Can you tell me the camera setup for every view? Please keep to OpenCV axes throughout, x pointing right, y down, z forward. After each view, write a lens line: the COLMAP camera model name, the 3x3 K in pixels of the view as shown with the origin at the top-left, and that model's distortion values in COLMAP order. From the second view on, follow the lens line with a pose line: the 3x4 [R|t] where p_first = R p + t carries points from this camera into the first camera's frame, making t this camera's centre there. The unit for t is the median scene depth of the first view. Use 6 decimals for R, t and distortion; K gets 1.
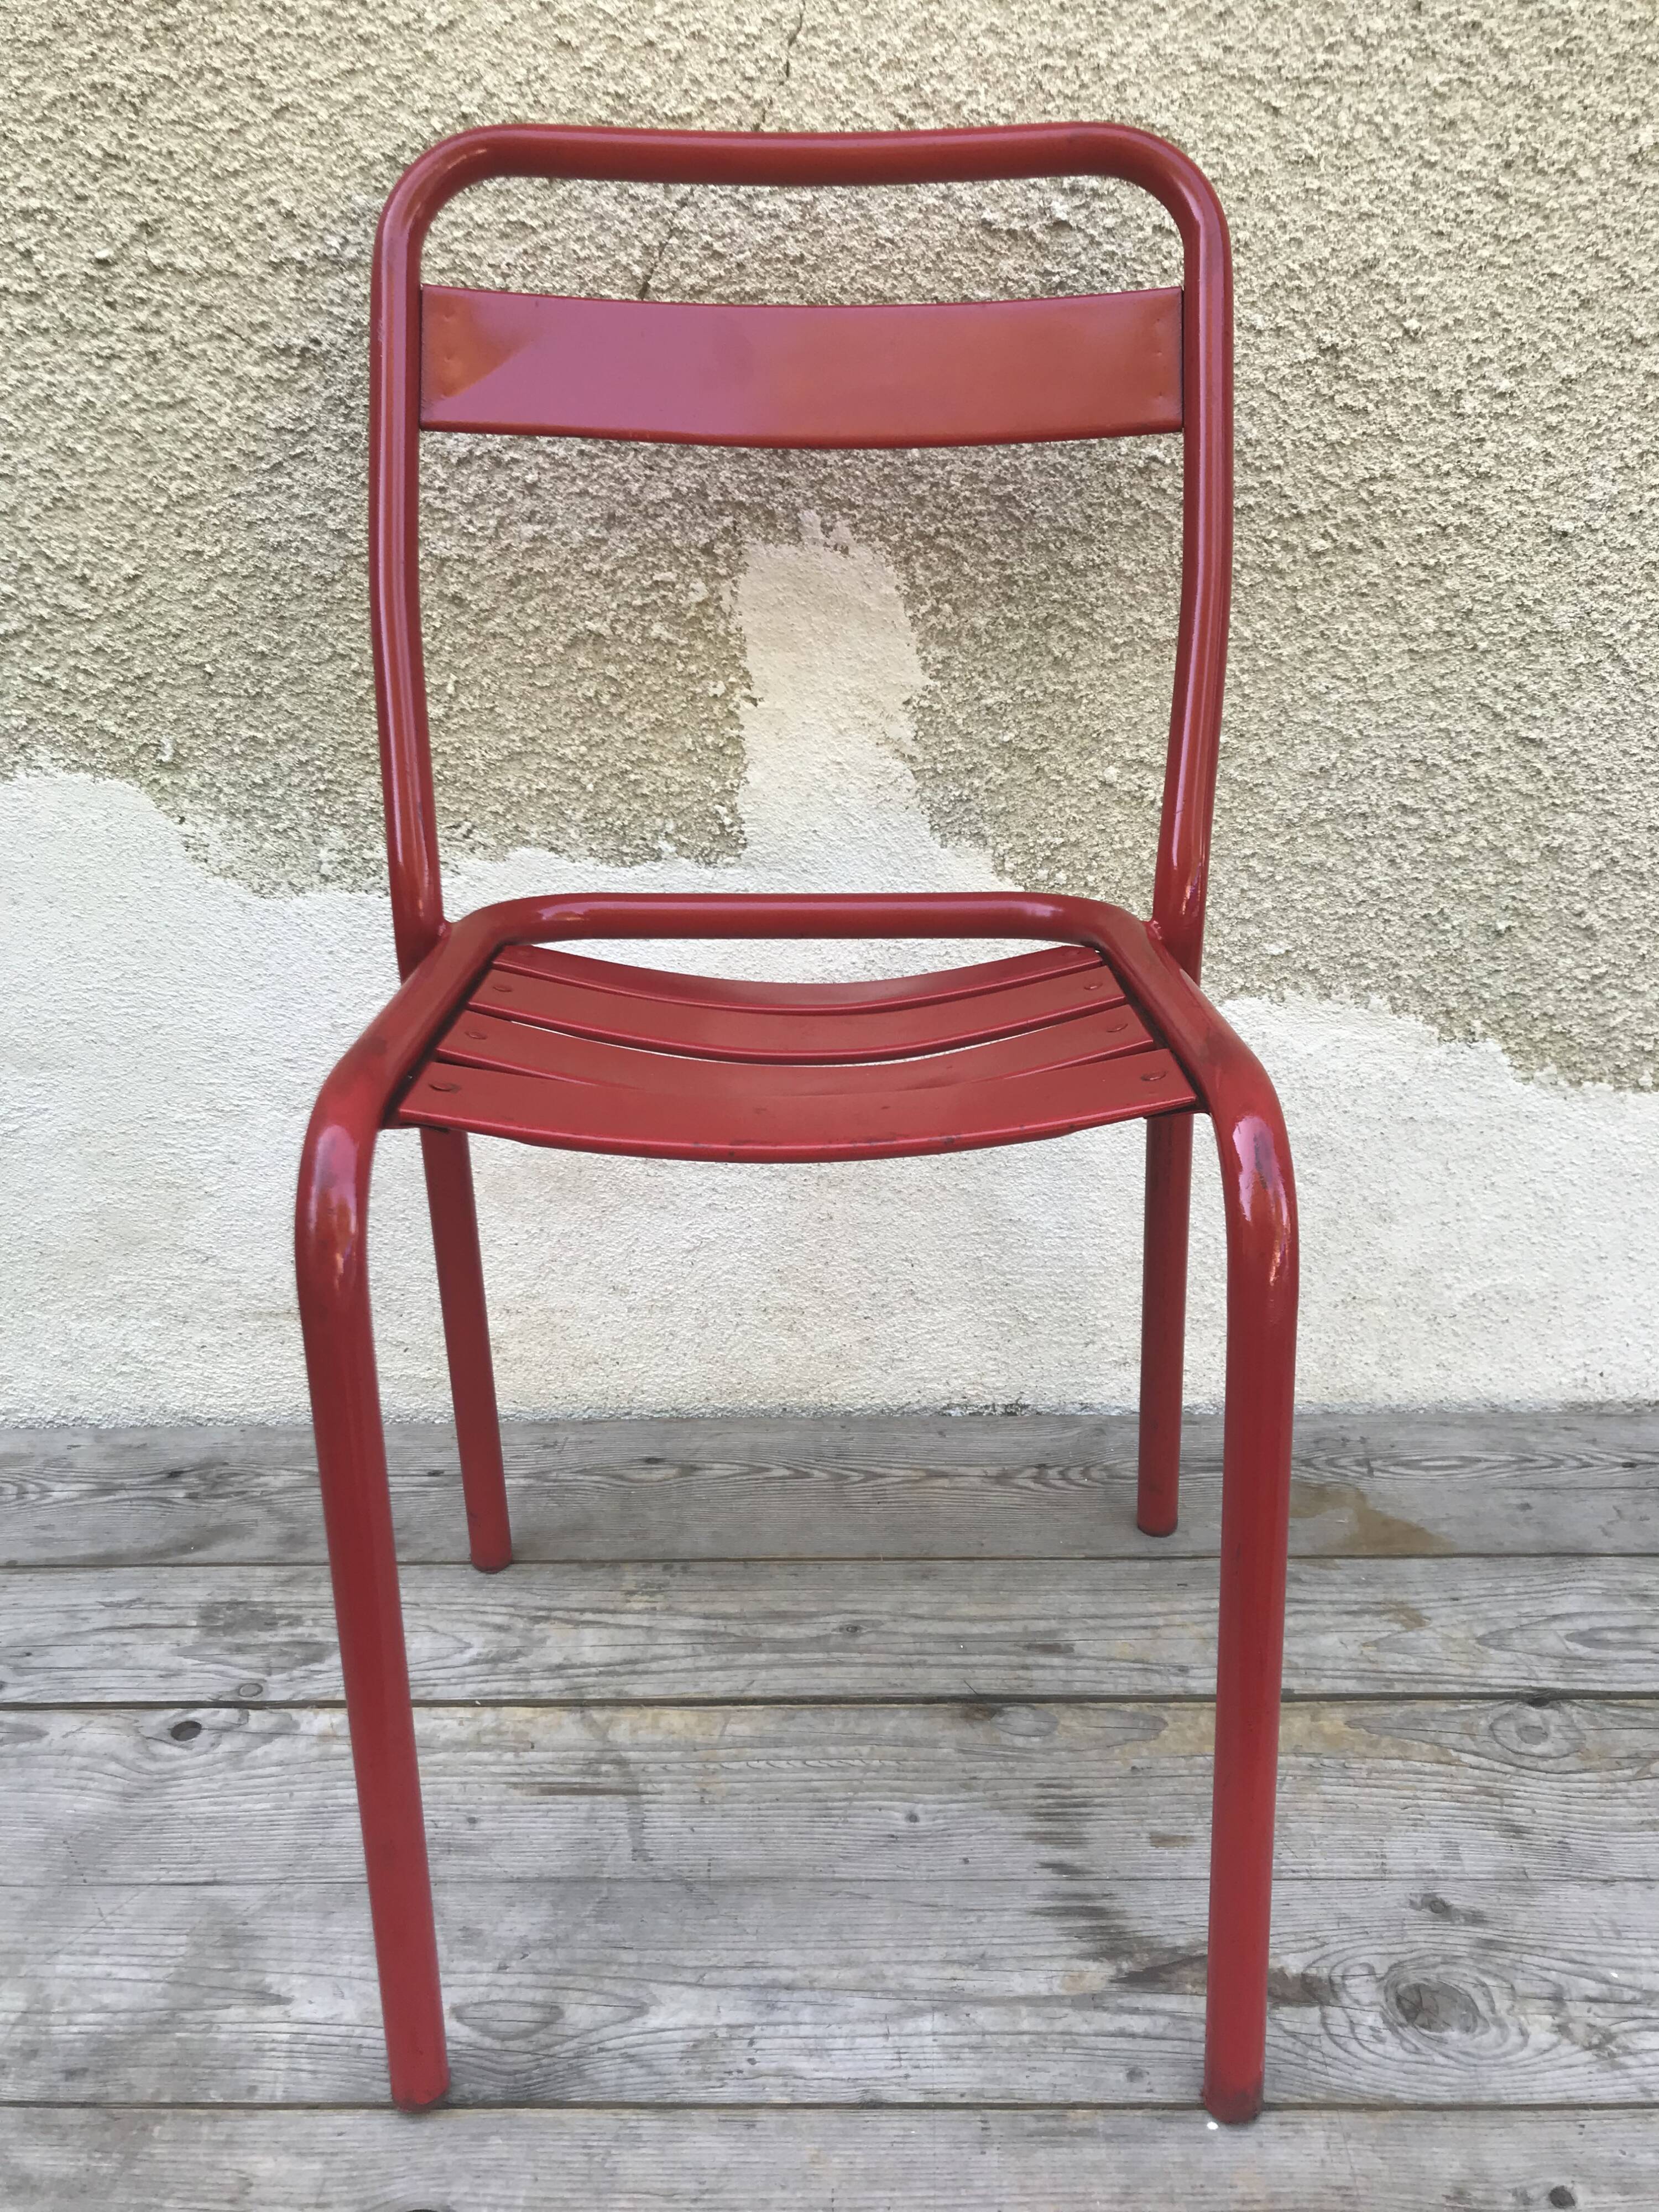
lens RADIAL K [[1833.5, 0, 825.6], [0, 1833.5, 1105.1], [0, 0, 1]] dist [0.005685, 0.017744]
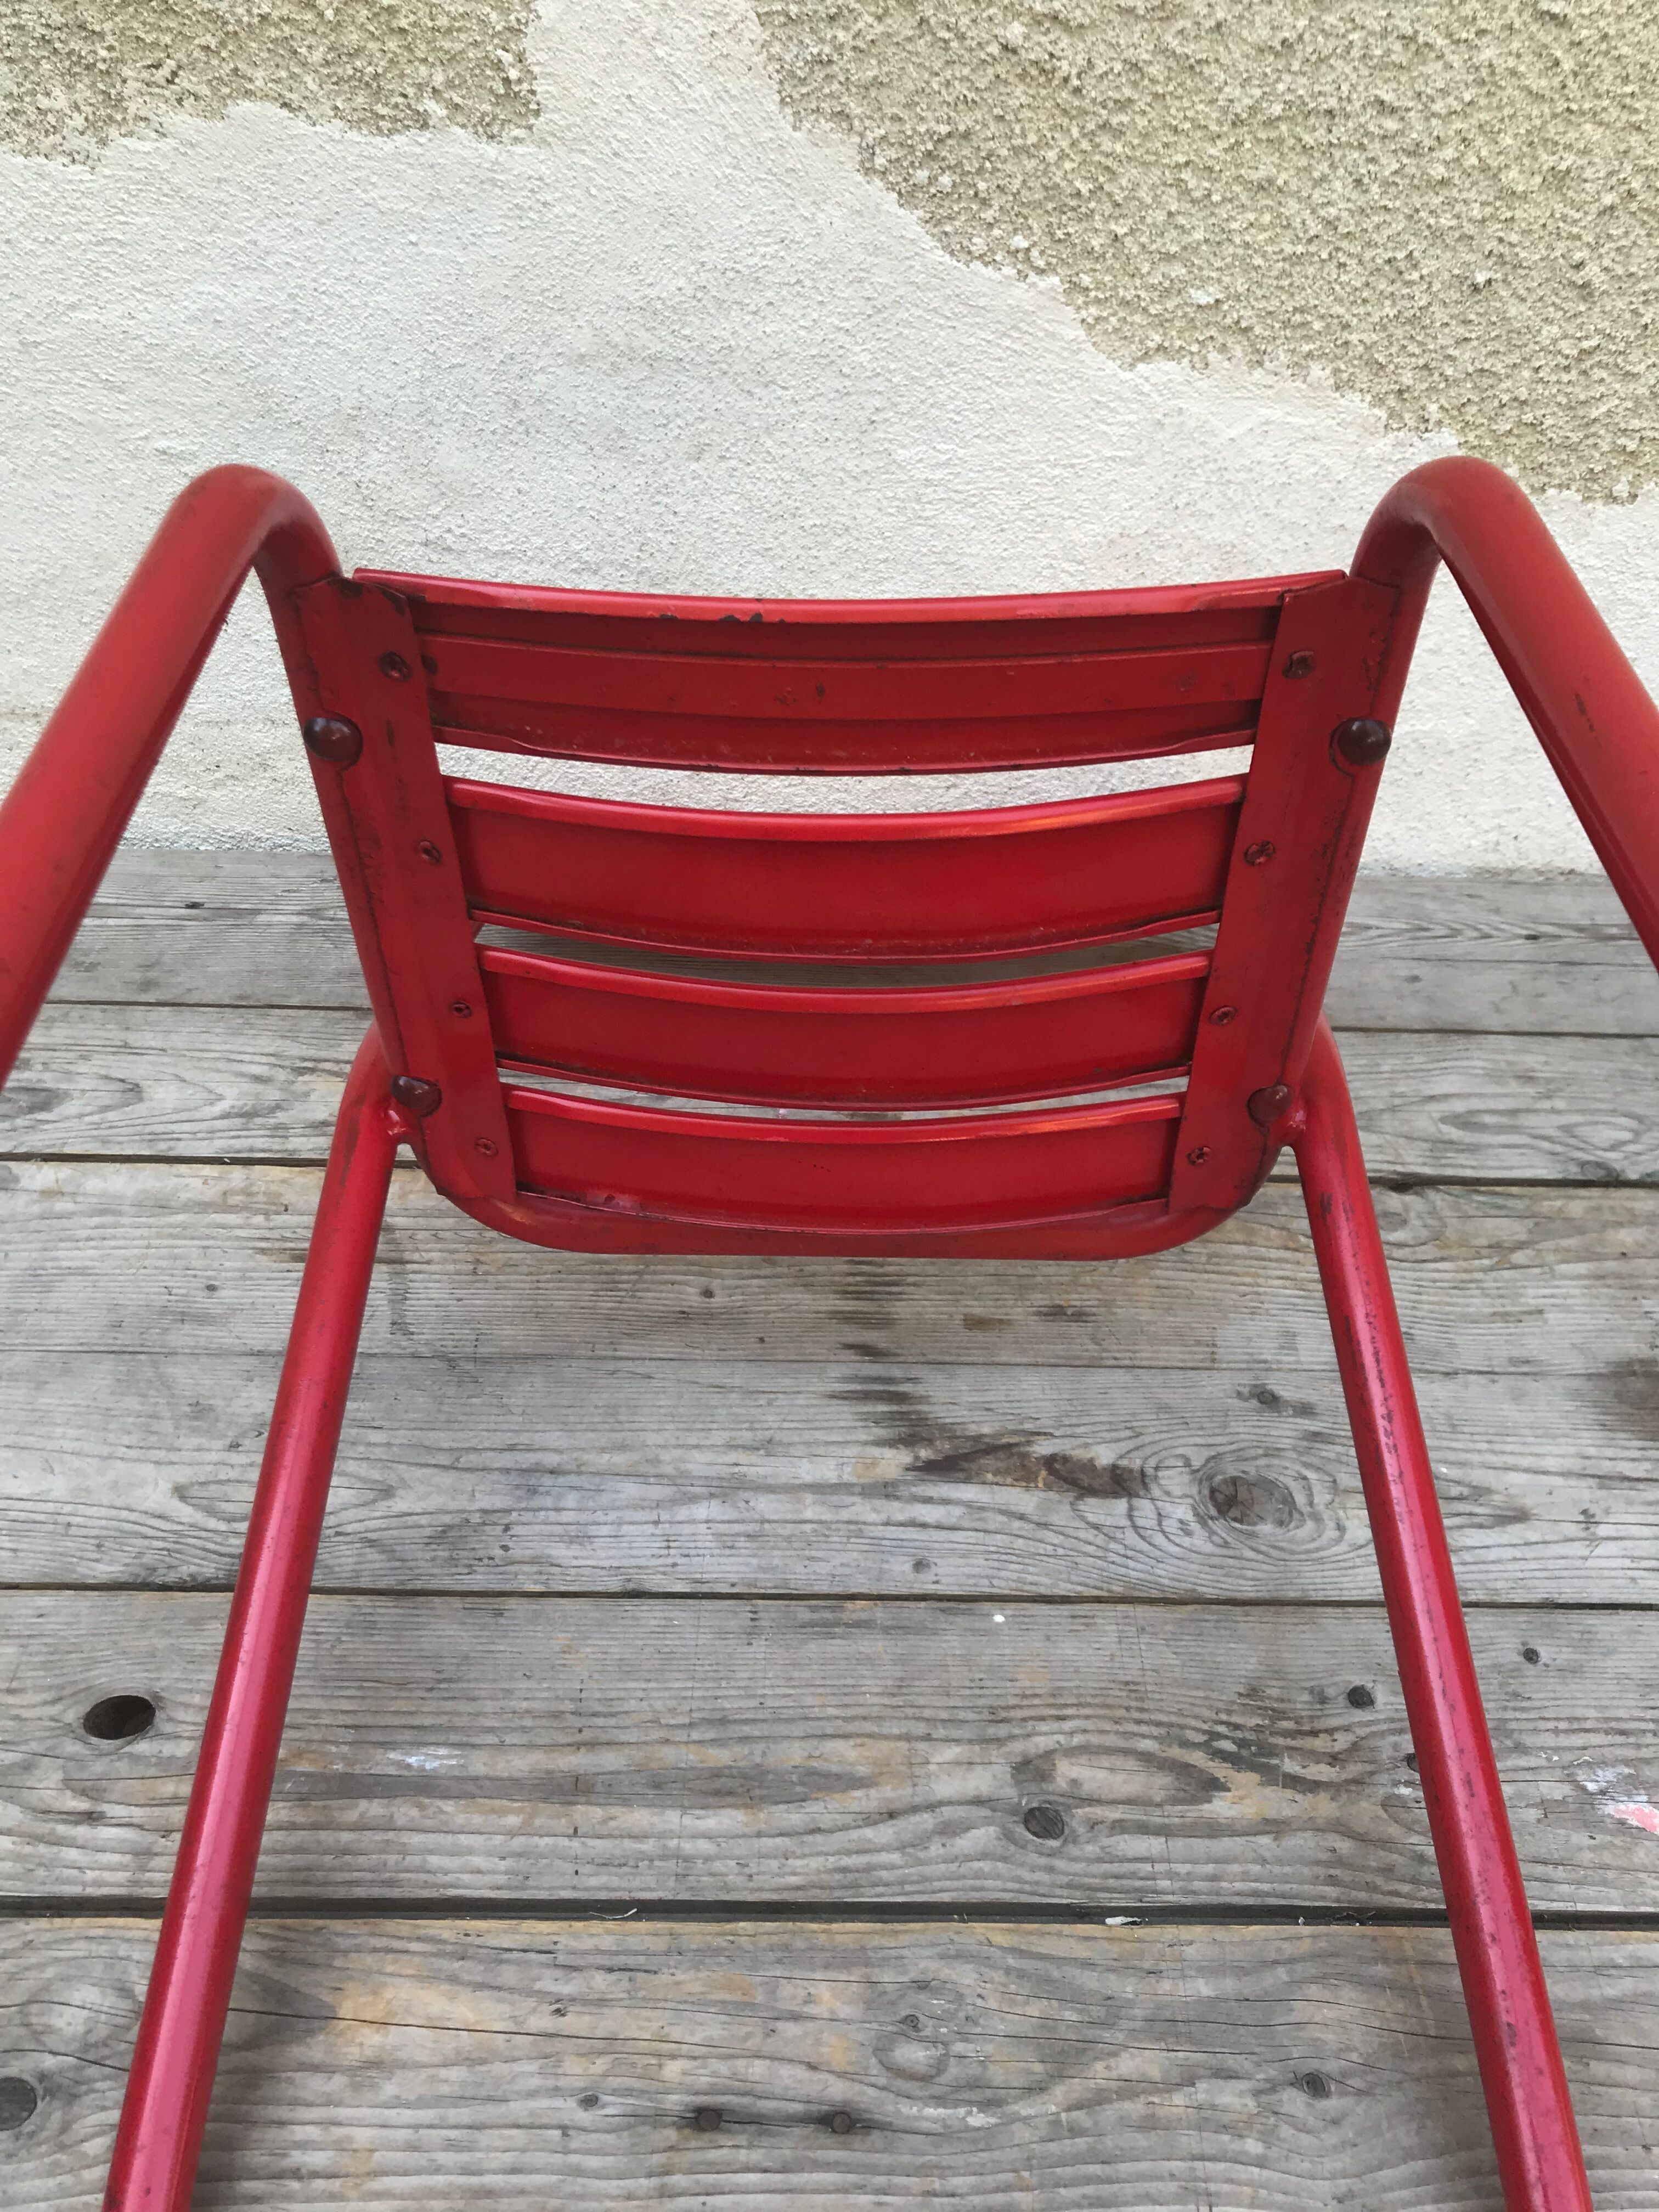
lens RADIAL K [[1814.8, 0, 831.3], [0, 1814.8, 1105.8], [0, 0, 1]] dist [0.013546, -0.017642]
pose [[0.998208, 0.025254, 0.054249, 0.051431], [-0.039852, 0.956845, 0.287854, 0.034810], [-0.044639, -0.289500, 0.956137, 0.150577]]
